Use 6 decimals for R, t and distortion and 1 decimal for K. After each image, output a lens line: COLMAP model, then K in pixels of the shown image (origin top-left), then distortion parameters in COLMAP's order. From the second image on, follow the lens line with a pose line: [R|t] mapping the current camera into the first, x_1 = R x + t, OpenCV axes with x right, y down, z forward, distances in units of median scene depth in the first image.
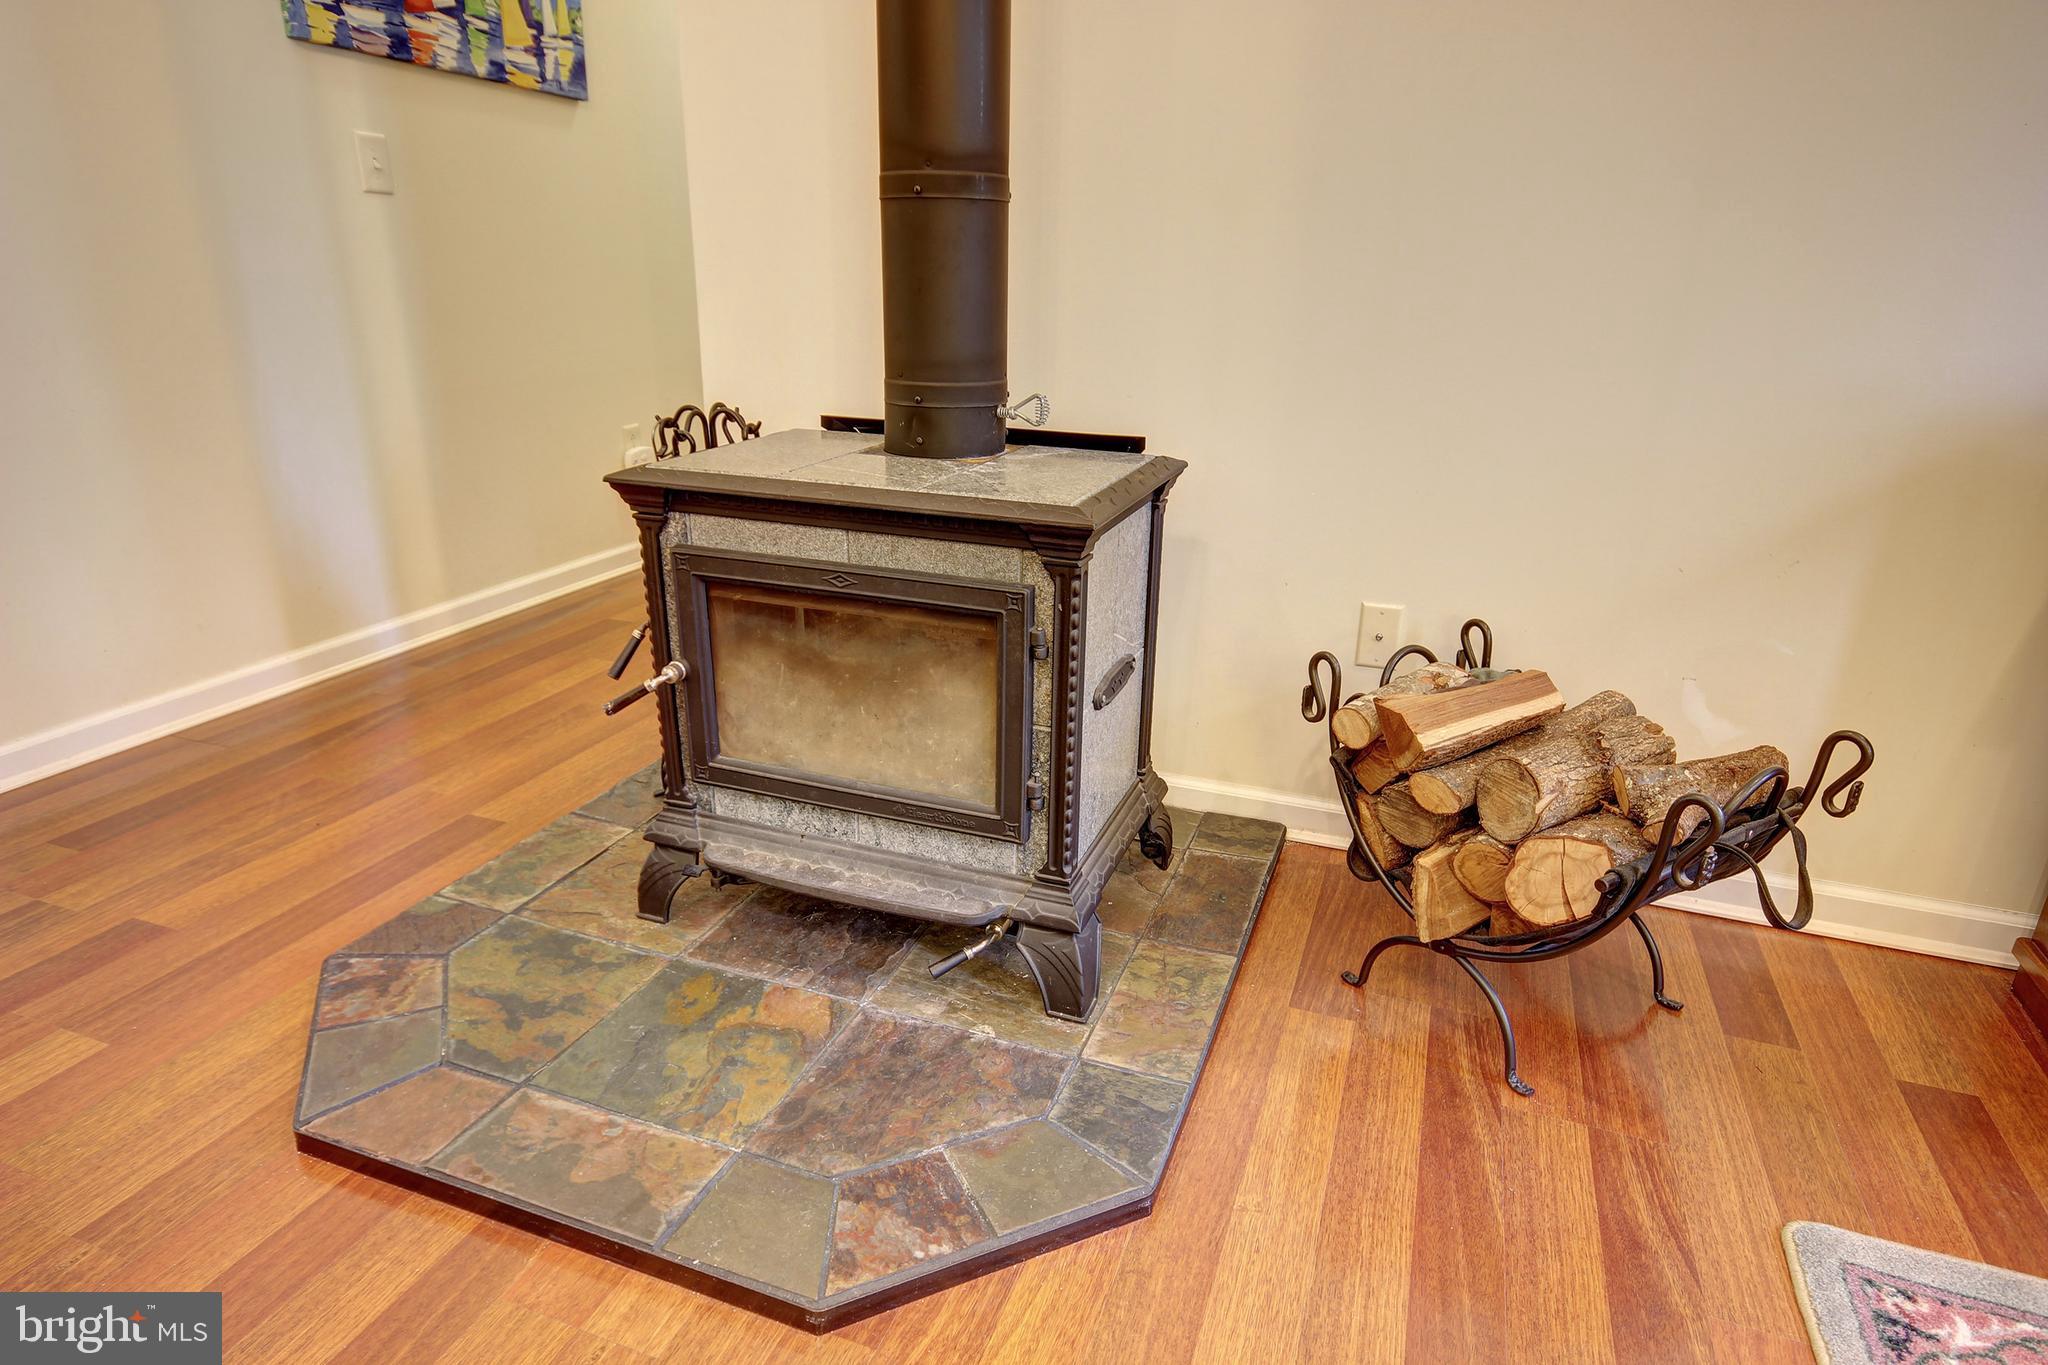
lens RADIAL K [[1148.5, 0, 1025.4], [0, 1148.5, 687.0], [0, 0, 1]] dist [0.019802, 0.000586]
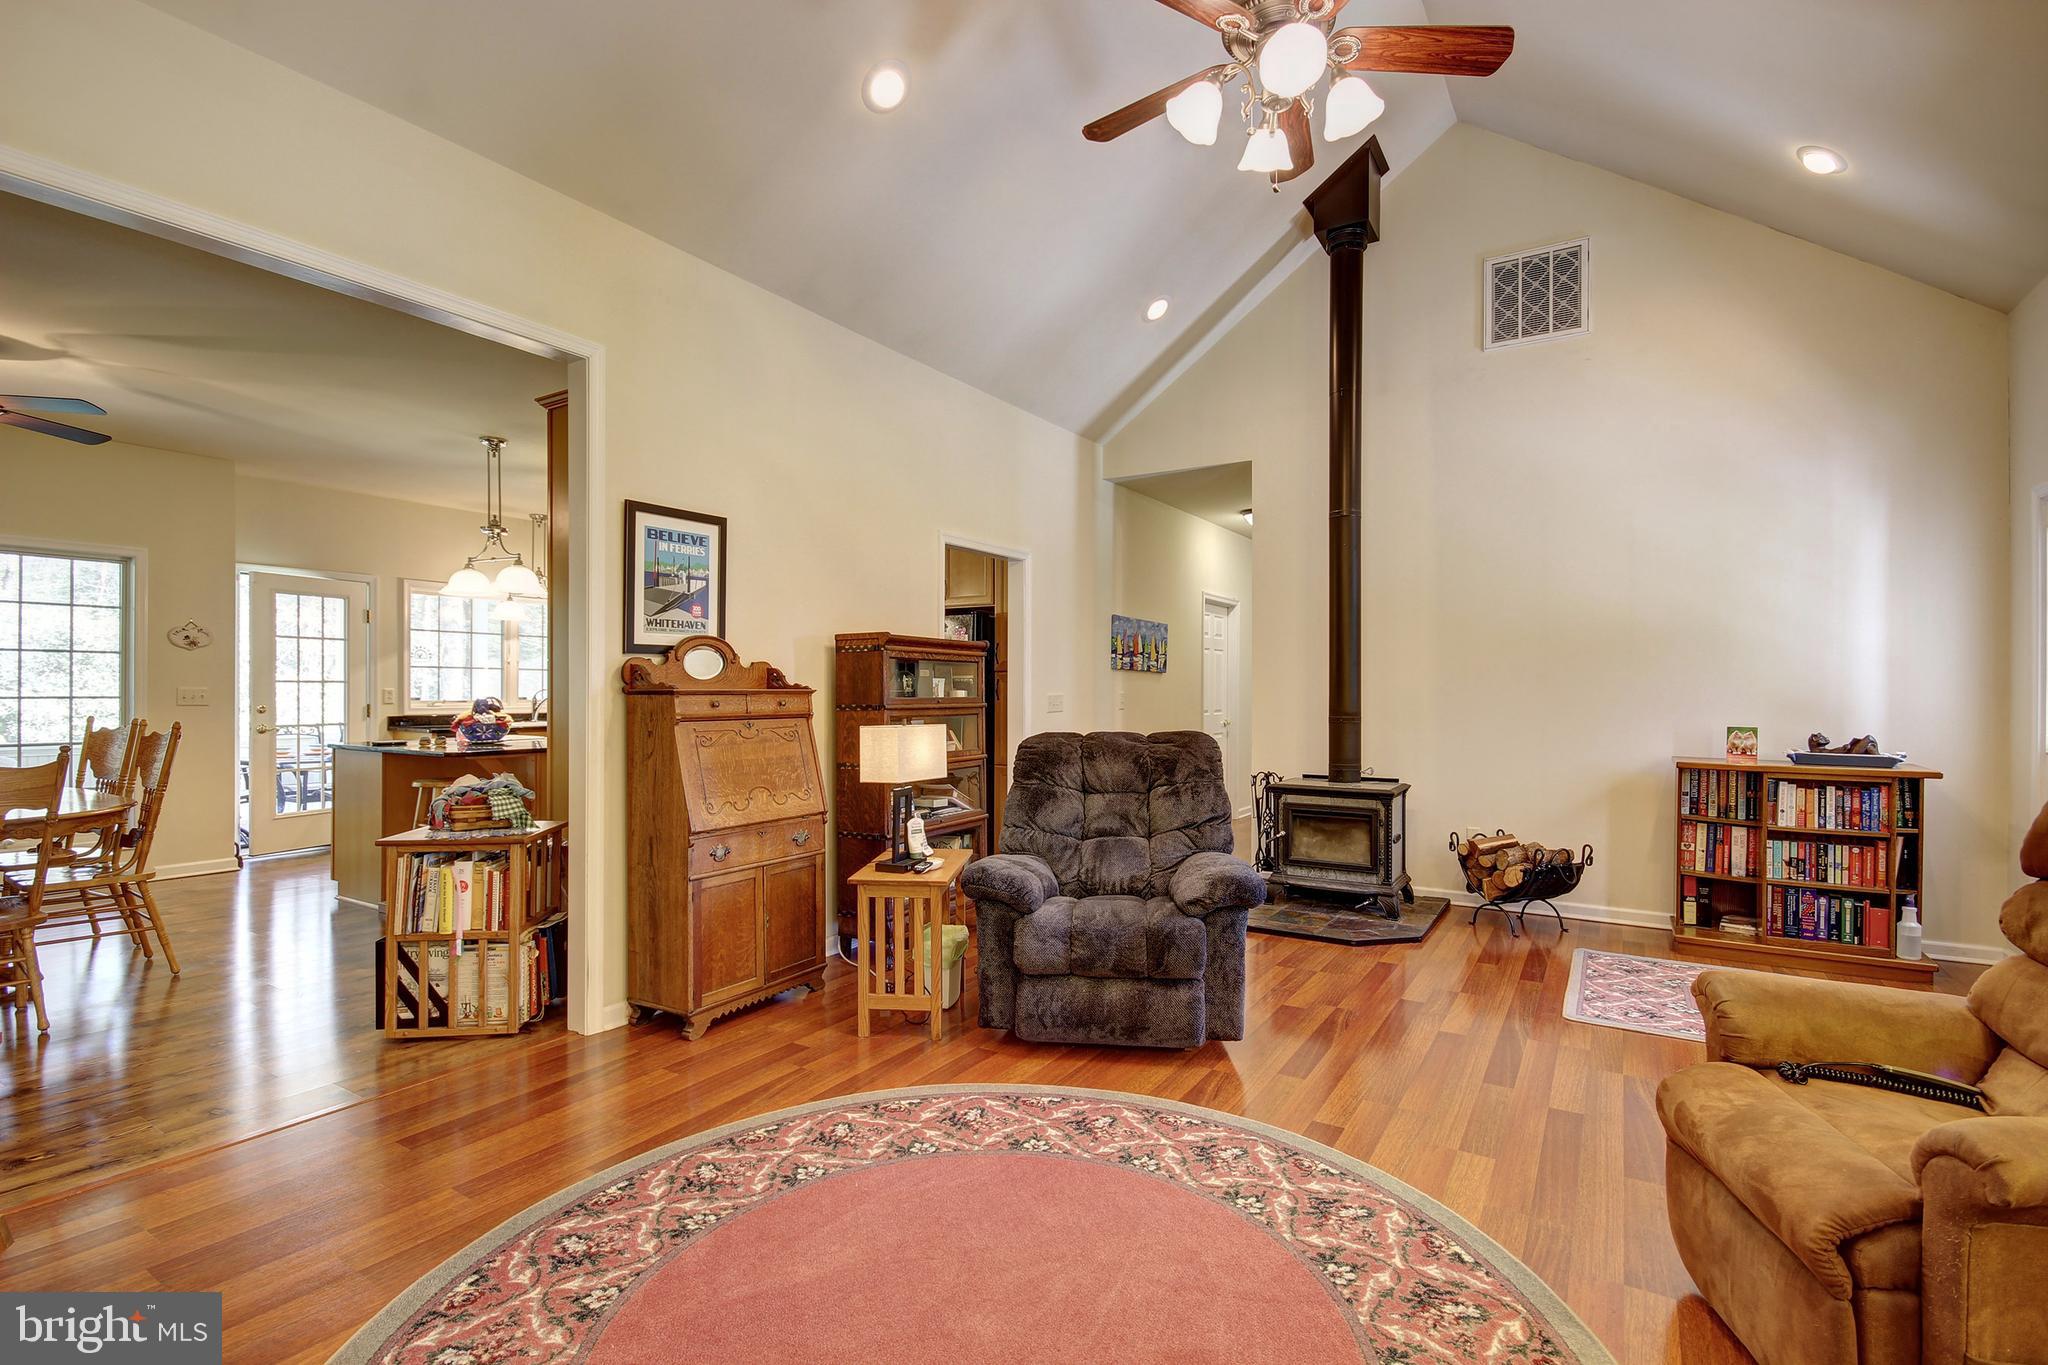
lens RADIAL K [[946.1, 0, 1031.7], [0, 946.1, 691.1], [0, 0, 1]] dist [-0.001371, -0.000282]
pose [[0.980750, -0.018358, -0.194402, -0.516058], [-0.049504, 0.939668, -0.338486, 0.687981], [0.188887, 0.341593, 0.920671, -2.411119]]
